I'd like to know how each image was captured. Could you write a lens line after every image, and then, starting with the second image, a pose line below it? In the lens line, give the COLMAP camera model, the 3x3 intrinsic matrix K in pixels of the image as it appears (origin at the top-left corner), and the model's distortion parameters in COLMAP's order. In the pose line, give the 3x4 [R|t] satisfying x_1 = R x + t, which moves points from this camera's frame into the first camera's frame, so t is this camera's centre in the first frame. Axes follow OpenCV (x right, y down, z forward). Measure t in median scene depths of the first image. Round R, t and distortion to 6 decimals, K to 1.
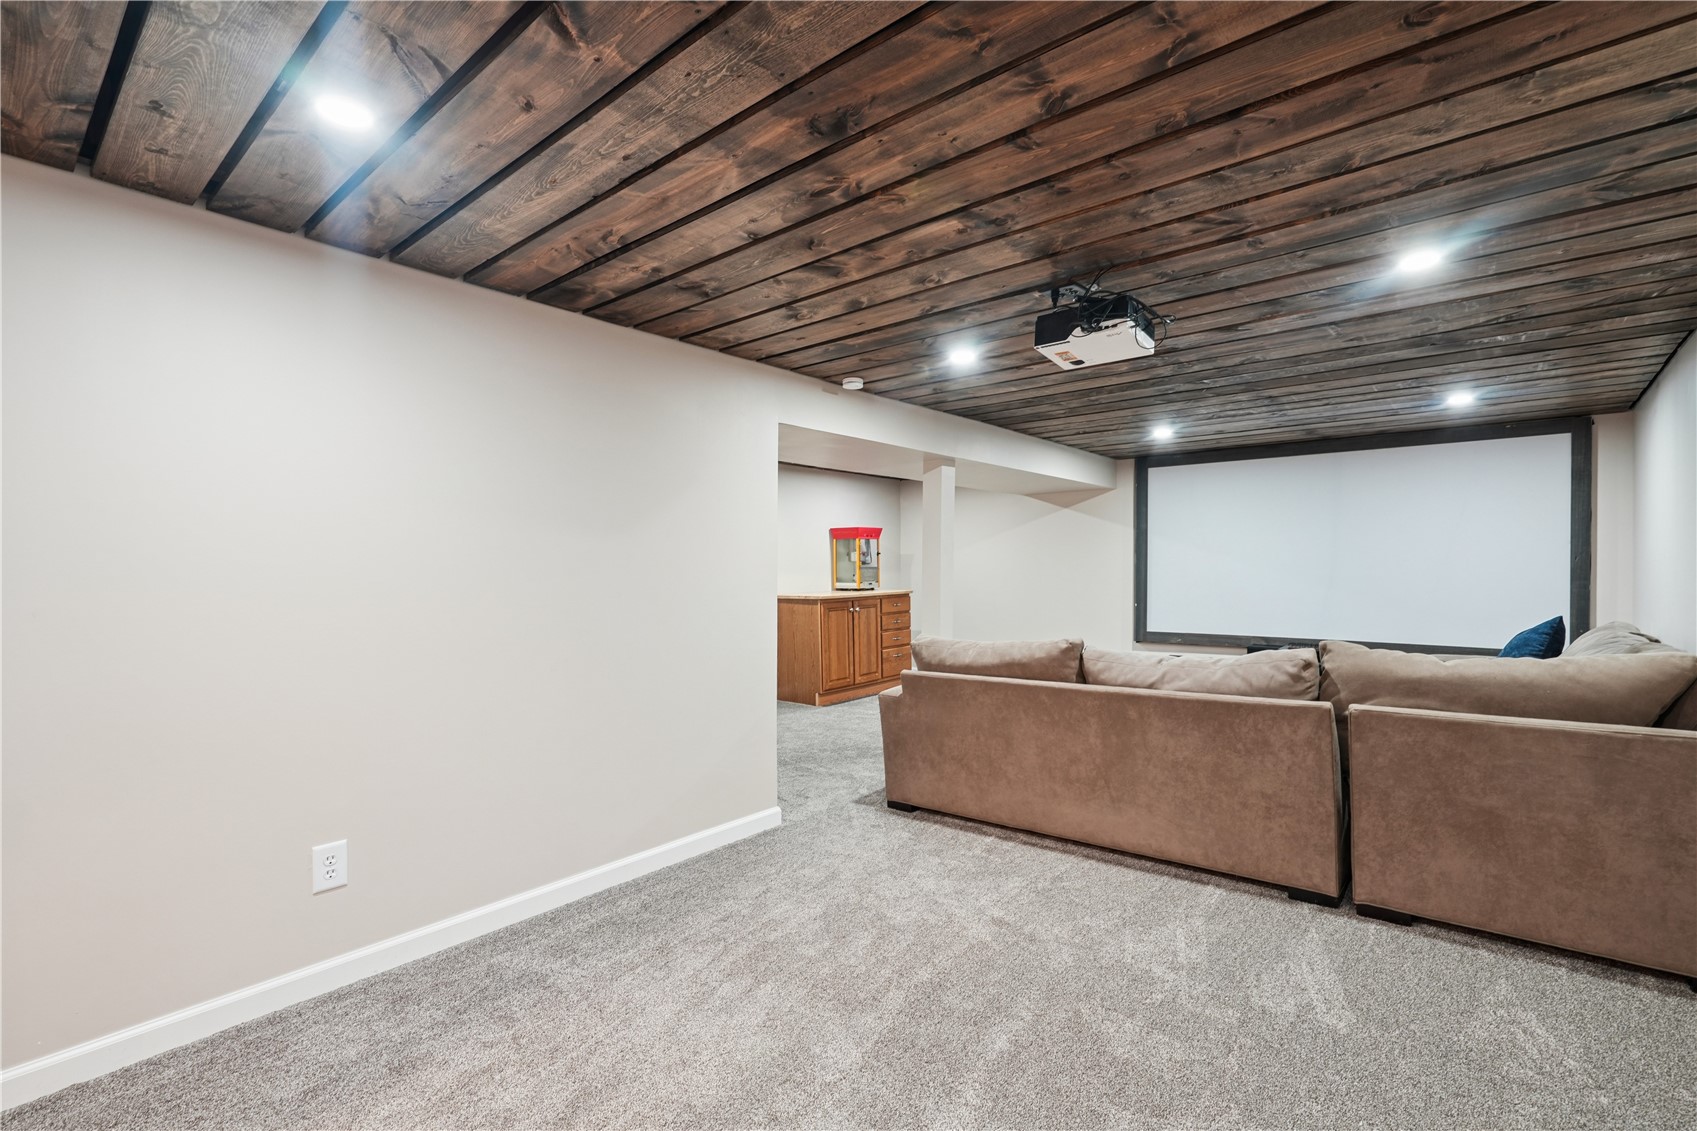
lens RADIAL K [[776.0, 0, 846.1], [0, 776.0, 577.6], [0, 0, 1]] dist [-0.000501, 0.000763]
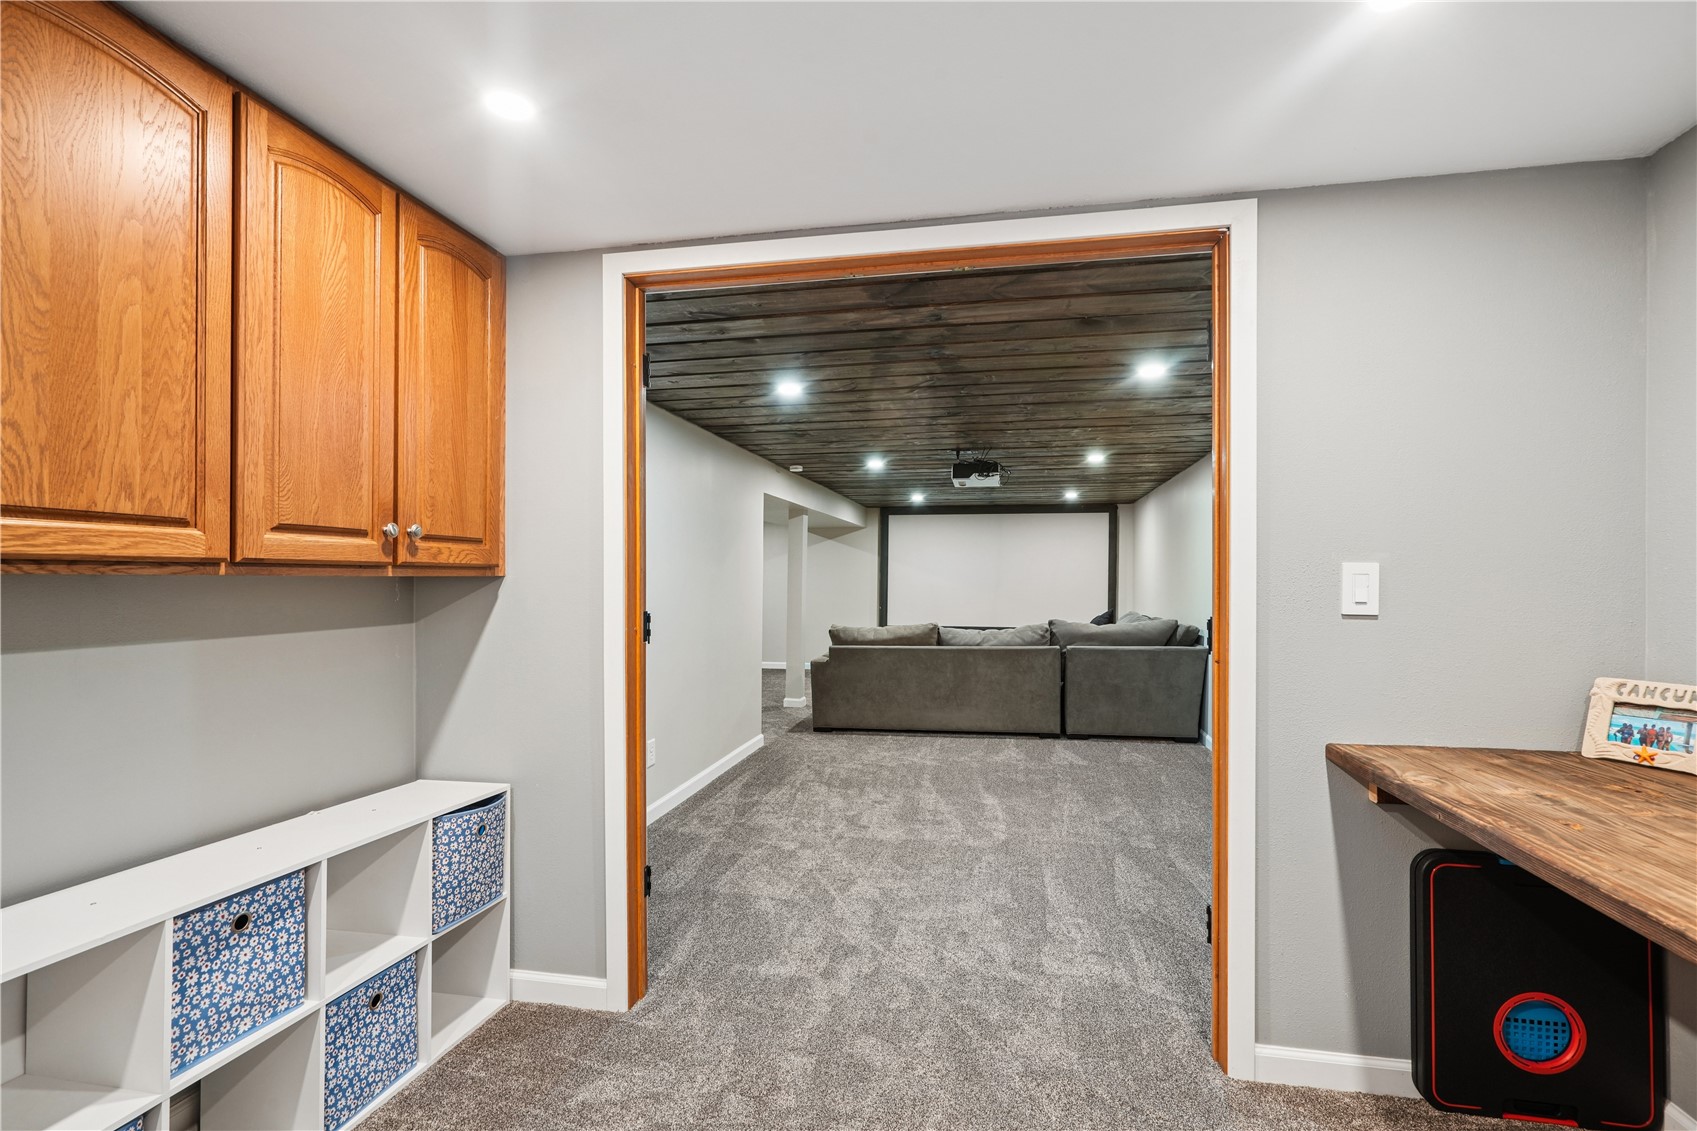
lens RADIAL K [[776.0, 0, 846.1], [0, 776.0, 577.6], [0, 0, 1]] dist [-0.000501, 0.000763]
pose [[0.884054, 0.006022, 0.467346, -0.857462], [-0.000207, 0.999922, -0.012494, -0.006844], [-0.467385, 0.010949, 0.883986, -0.616585]]
